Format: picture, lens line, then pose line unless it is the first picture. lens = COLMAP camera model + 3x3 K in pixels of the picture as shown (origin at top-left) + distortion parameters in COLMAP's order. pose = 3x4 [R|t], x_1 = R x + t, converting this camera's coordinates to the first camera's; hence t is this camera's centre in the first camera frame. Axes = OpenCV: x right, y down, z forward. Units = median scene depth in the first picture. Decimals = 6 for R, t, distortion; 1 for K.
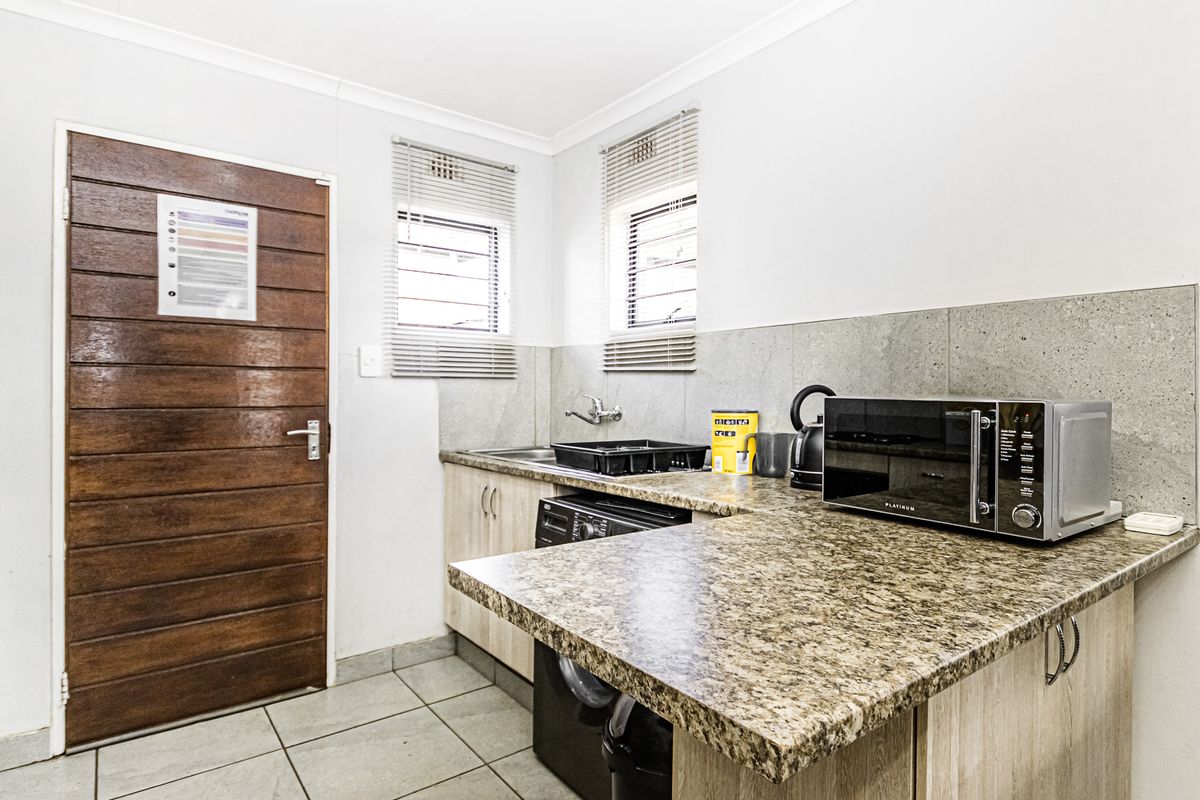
lens RADIAL K [[642.6, 0, 601.8], [0, 642.6, 390.5], [0, 0, 1]] dist [-0.000125, -0.001359]
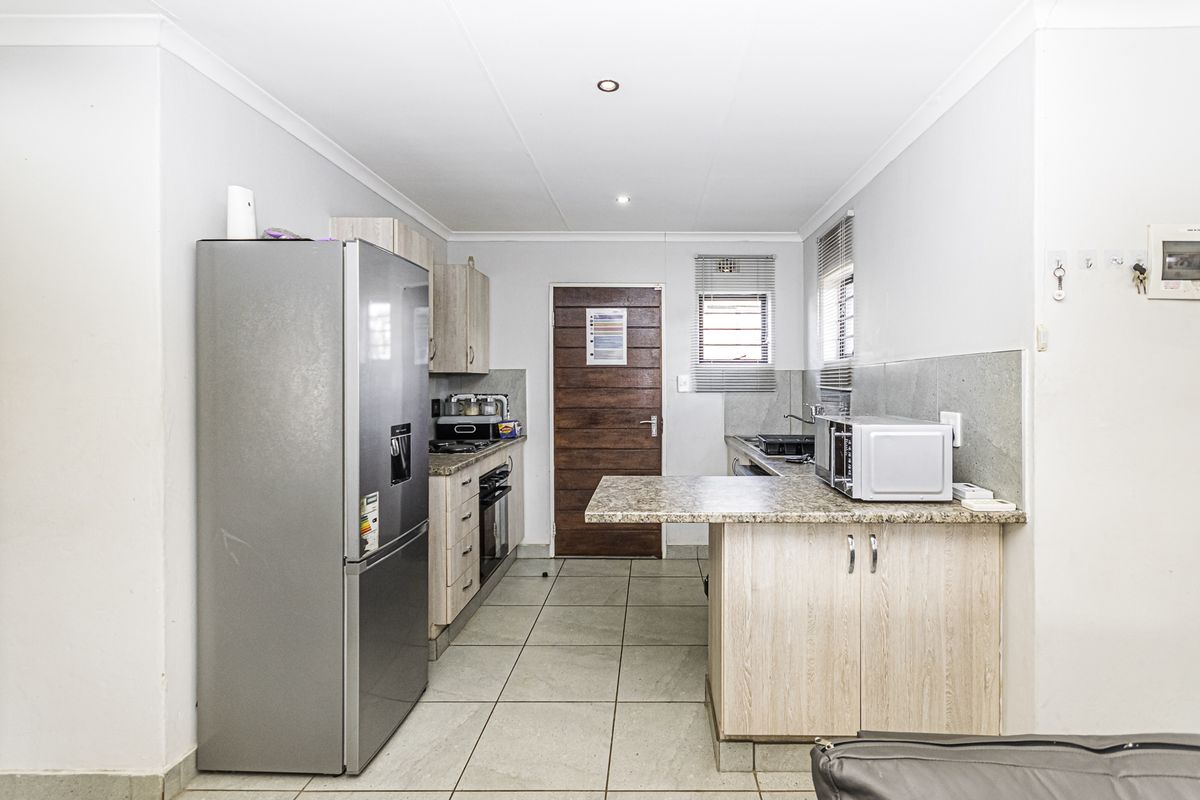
lens RADIAL K [[570.2, 0, 652.4], [0, 570.2, 388.2], [0, 0, 1]] dist [0.006383, 0.000562]
pose [[0.783703, 0.001745, -0.621134, 0.619955], [0.005343, 0.999940, 0.009550, -0.053305], [0.621113, -0.010804, 0.783646, -0.332873]]
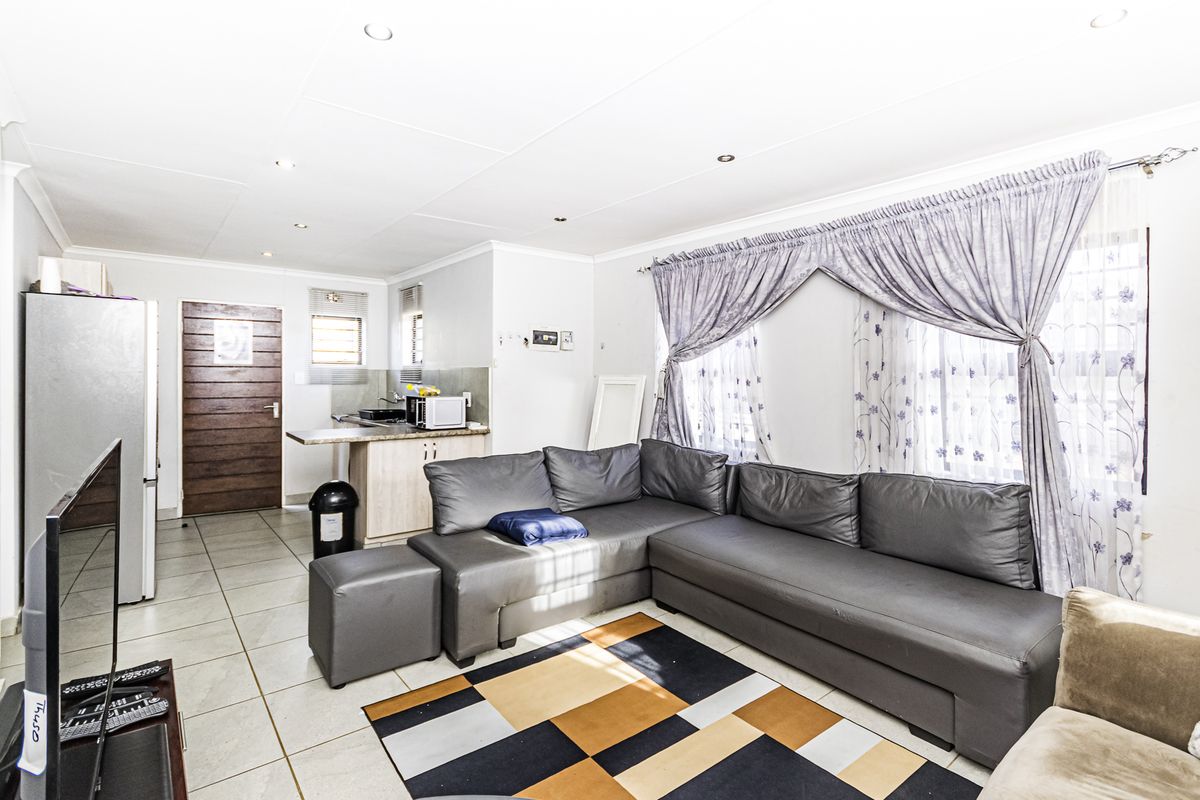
lens RADIAL K [[570.2, 0, 605.6], [0, 570.2, 375.8], [0, 0, 1]] dist [0.006383, 0.000562]
pose [[1.000000, -0.000249, -0.000427, 0.919541], [0.000251, 0.999990, 0.004467, -0.072644], [0.000426, -0.004467, 0.999990, -1.354103]]
